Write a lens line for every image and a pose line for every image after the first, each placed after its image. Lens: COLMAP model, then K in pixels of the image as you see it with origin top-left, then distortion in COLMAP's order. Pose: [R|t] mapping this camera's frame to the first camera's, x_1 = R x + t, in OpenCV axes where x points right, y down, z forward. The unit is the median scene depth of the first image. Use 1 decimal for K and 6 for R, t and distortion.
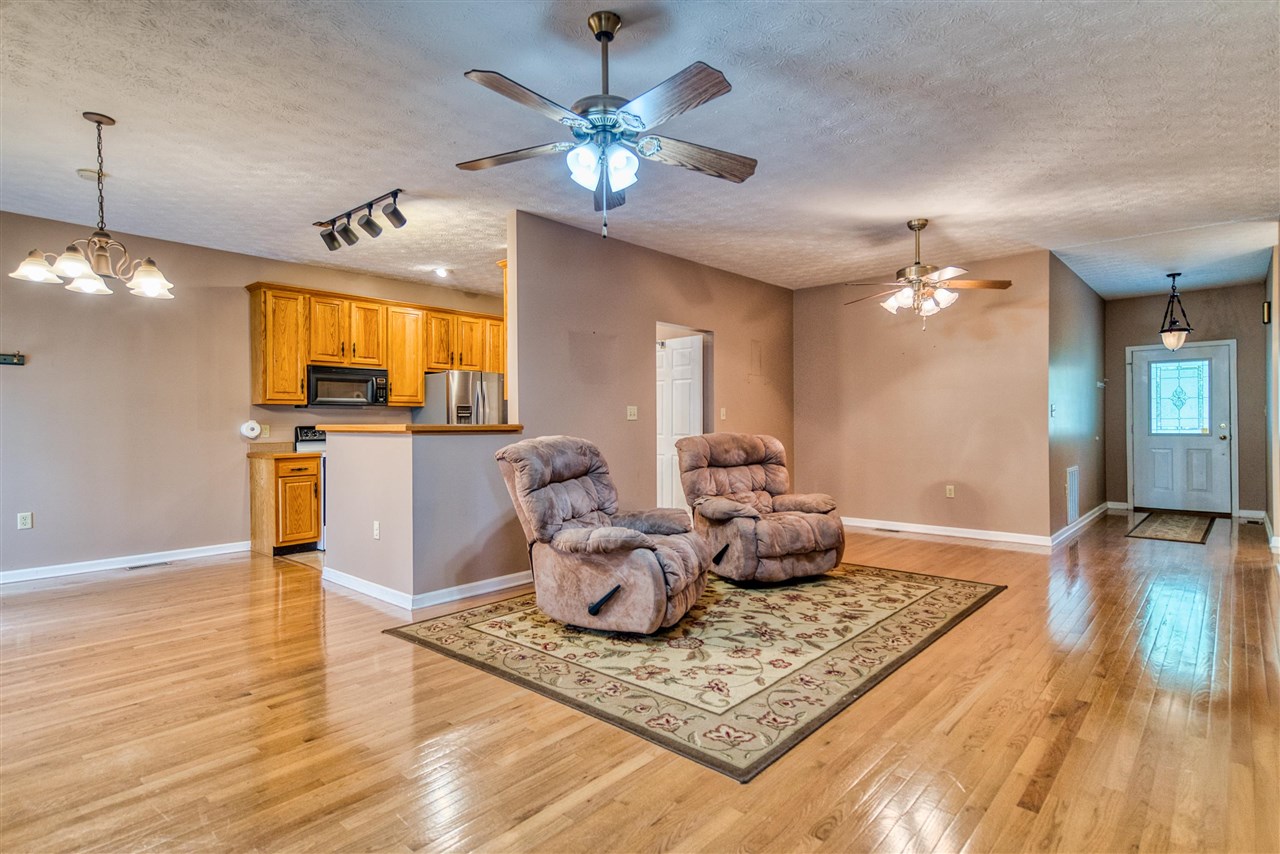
lens RADIAL K [[660.3, 0, 640.0], [0, 660.3, 427.0], [0, 0, 1]] dist [0.034713, 0.000262]
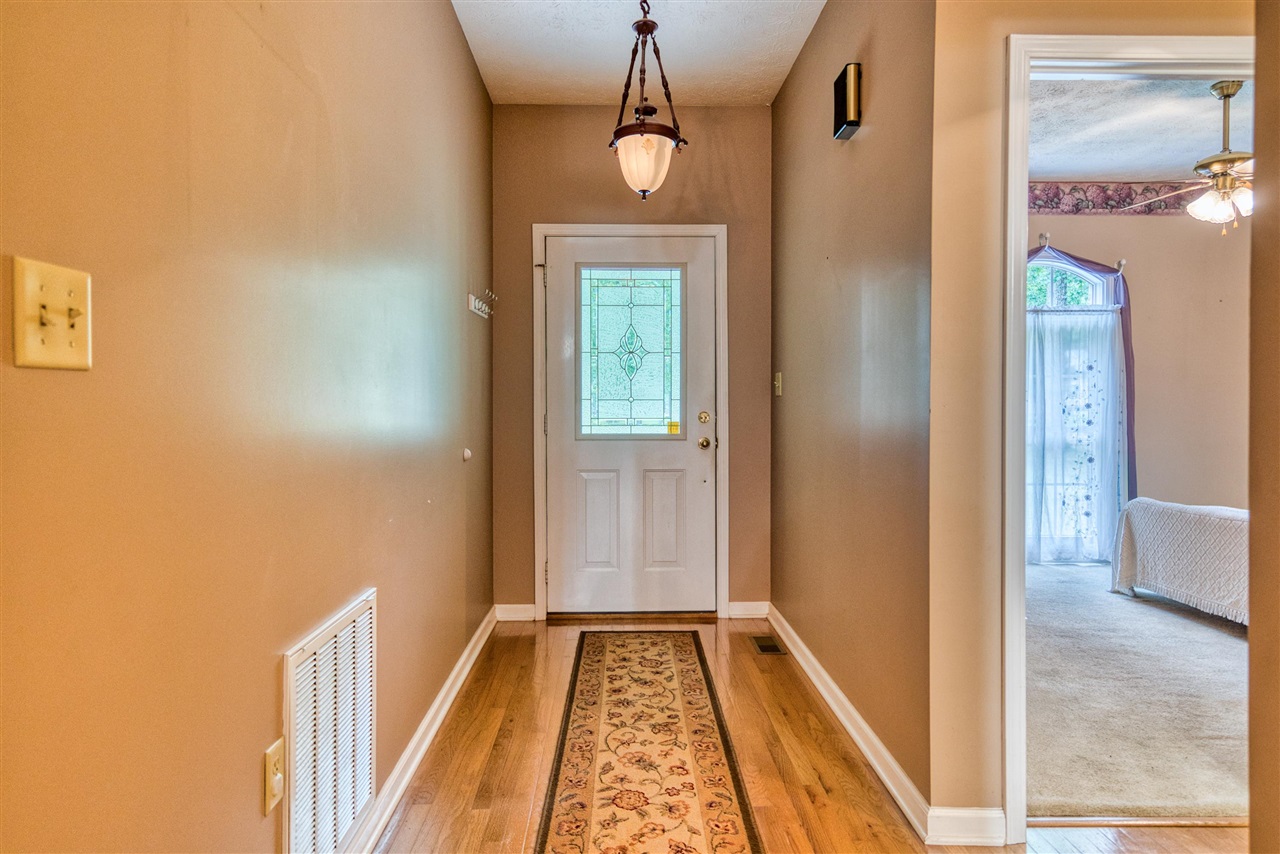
lens RADIAL K [[819.1, 0, 638.6], [0, 819.1, 408.3], [0, 0, 1]] dist [-0.000132, -0.000018]
pose [[0.731665, -0.001803, 0.681662, 0.444798], [-0.003479, 0.999974, 0.006379, -0.010412], [-0.681655, -0.007039, 0.731640, 0.612341]]
